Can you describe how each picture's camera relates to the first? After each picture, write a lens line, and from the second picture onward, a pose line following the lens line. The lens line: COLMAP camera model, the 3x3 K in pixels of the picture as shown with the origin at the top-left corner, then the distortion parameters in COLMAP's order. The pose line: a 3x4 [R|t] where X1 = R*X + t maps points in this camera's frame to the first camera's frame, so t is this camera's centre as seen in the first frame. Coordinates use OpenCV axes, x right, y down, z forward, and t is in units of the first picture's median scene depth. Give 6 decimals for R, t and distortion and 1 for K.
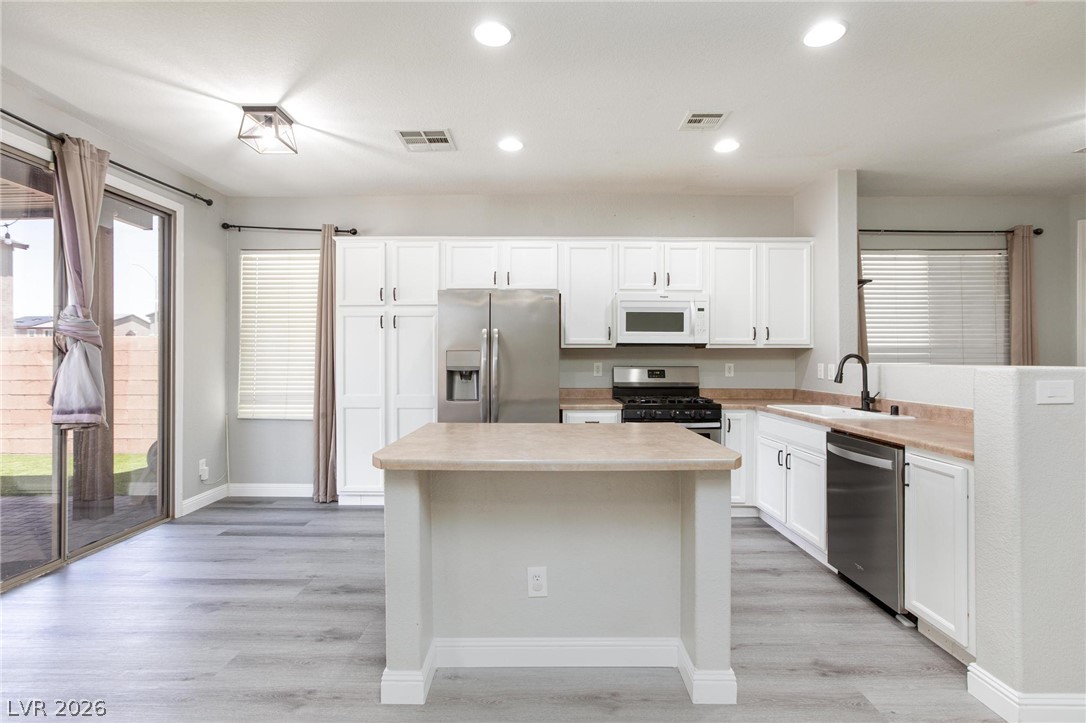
lens RADIAL K [[504.7, 0, 540.9], [0, 504.7, 358.8], [0, 0, 1]] dist [0.001598, 0.000286]
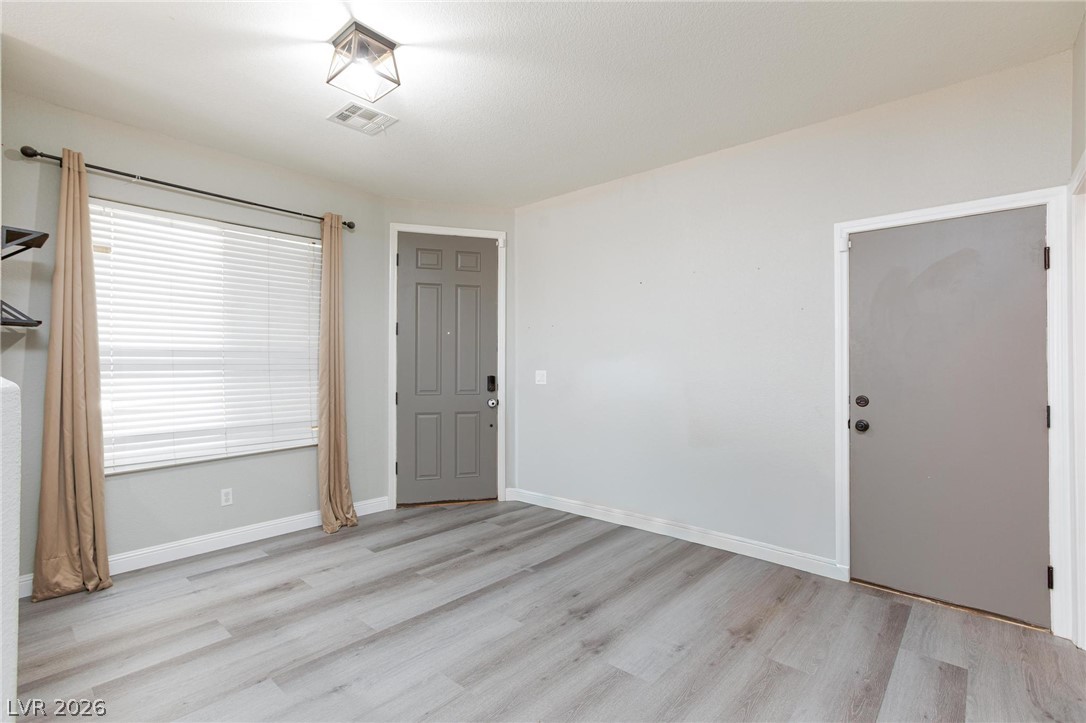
lens RADIAL K [[504.7, 0, 541.1], [0, 504.7, 355.9], [0, 0, 1]] dist [0.001598, 0.000286]
pose [[0.659847, 0.010629, 0.751325, 0.515253], [-0.004033, 0.999936, -0.010605, -0.007552], [-0.751389, 0.003967, 0.659847, 0.139646]]
